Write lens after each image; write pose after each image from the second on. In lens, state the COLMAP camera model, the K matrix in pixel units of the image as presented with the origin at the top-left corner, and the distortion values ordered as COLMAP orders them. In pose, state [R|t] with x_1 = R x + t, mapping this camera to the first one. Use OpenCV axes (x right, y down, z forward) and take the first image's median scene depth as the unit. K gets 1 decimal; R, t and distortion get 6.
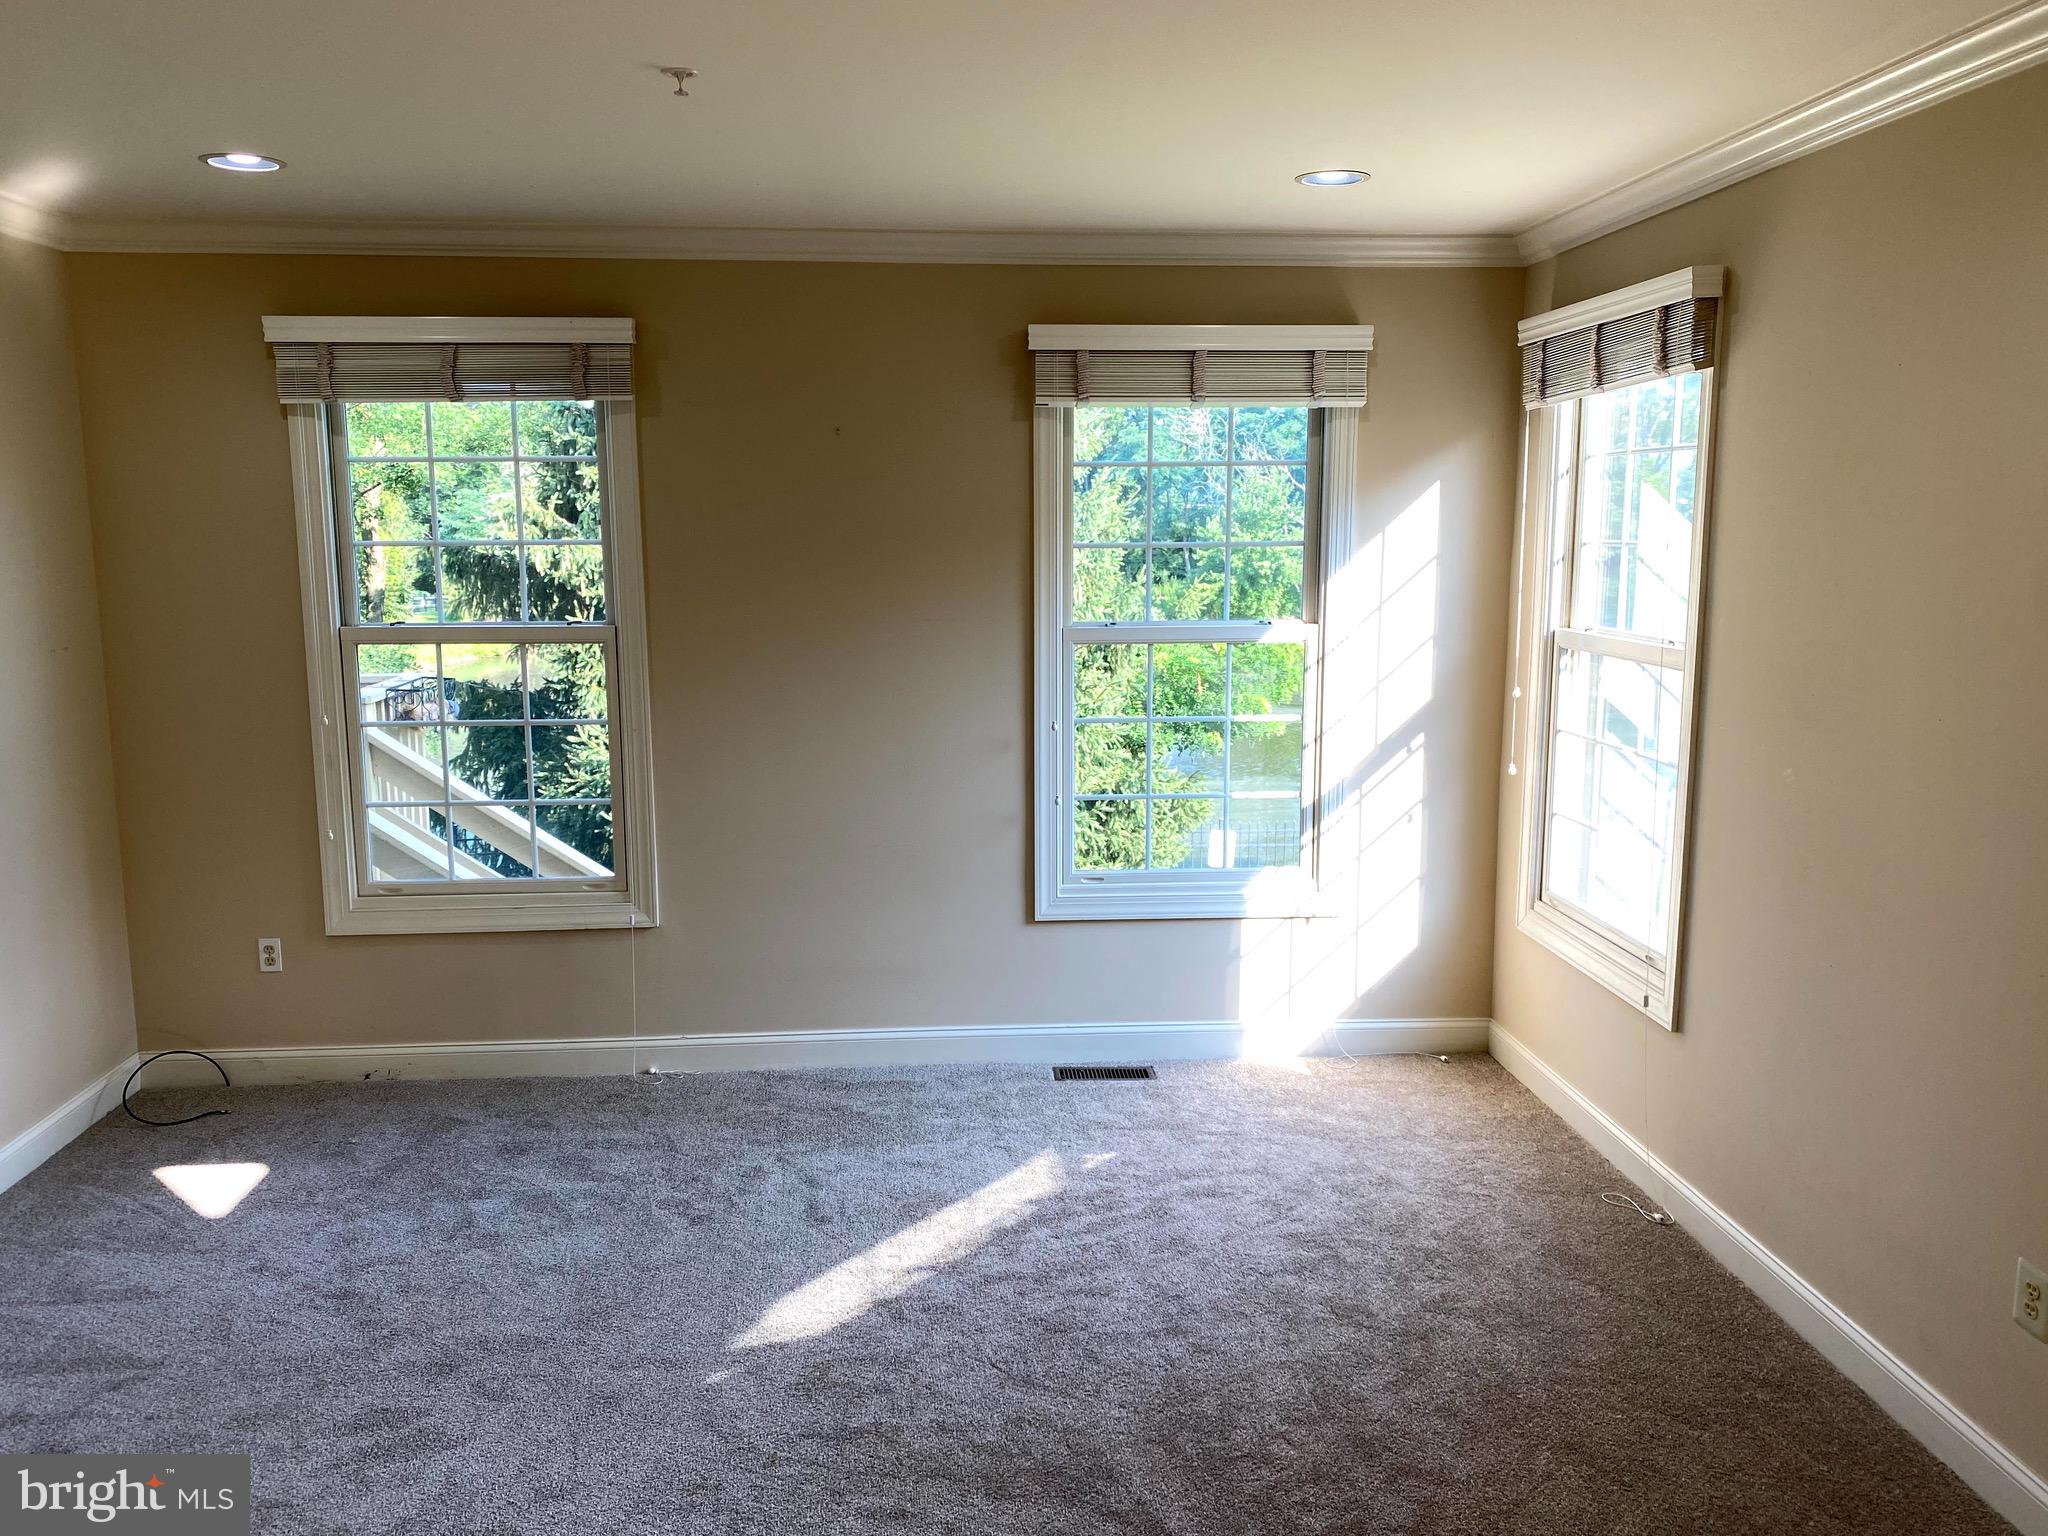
lens RADIAL K [[1551.4, 0, 1009.4], [0, 1551.4, 764.7], [0, 0, 1]] dist [-0.016778, 0.006768]
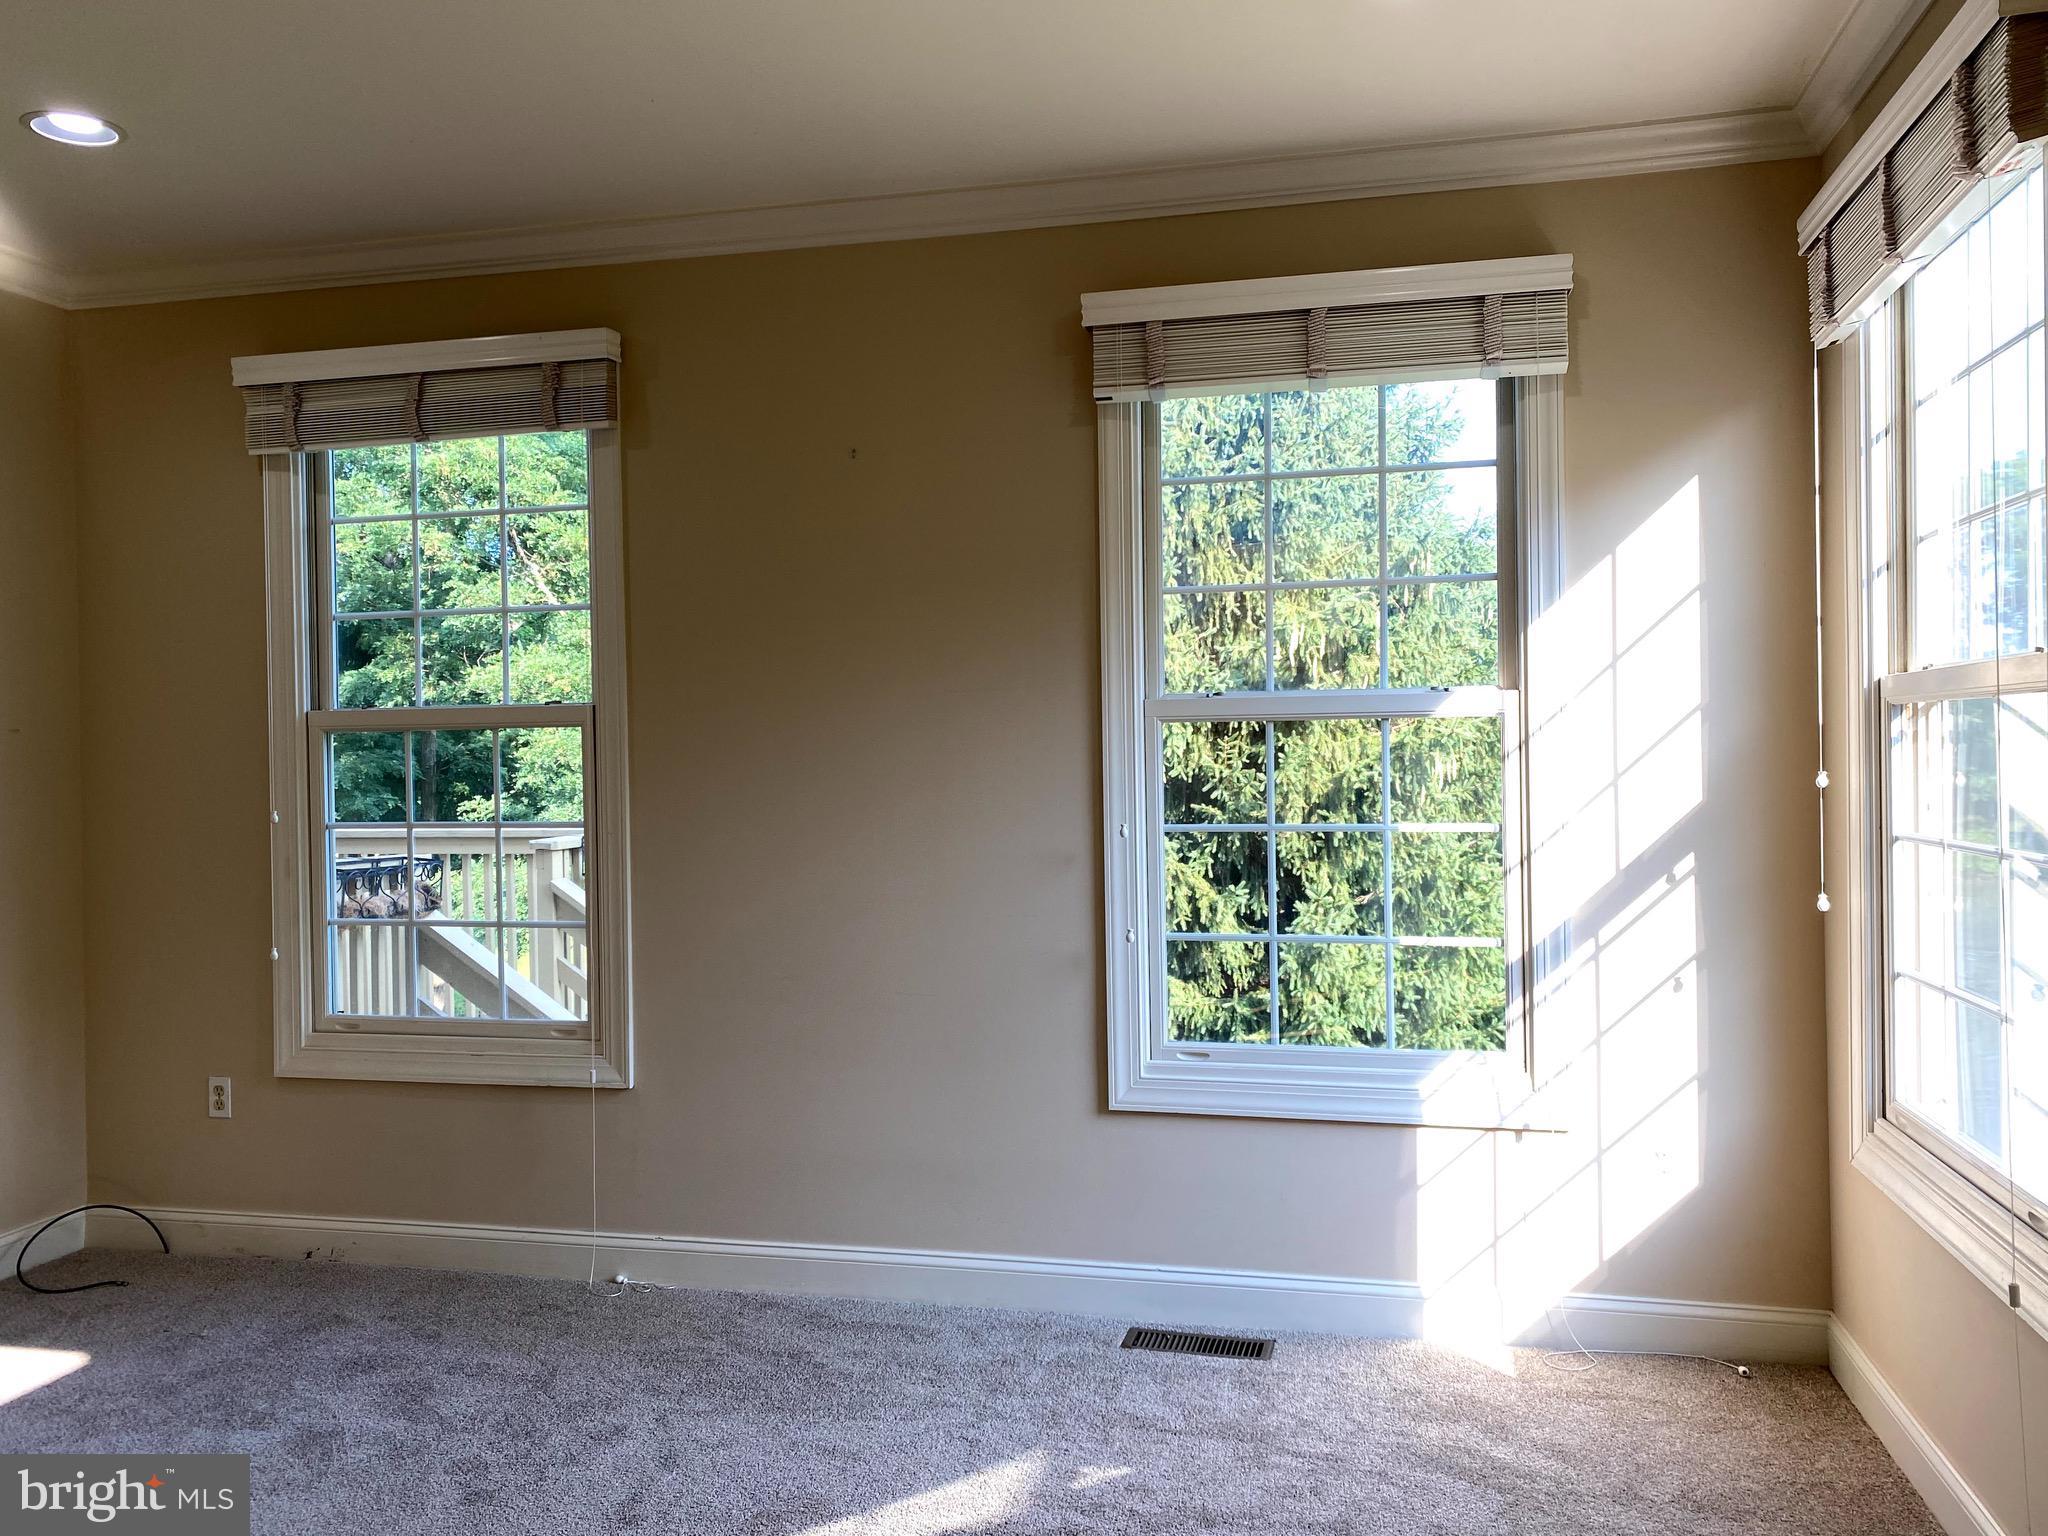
lens RADIAL K [[1551.4, 0, 1041.1], [0, 1551.4, 768.8], [0, 0, 1]] dist [-0.016778, 0.006768]
pose [[0.956863, -0.007208, -0.290448, 0.203626], [-0.035272, 0.989416, -0.140754, 0.048846], [0.288389, 0.144927, 0.946482, 0.306733]]
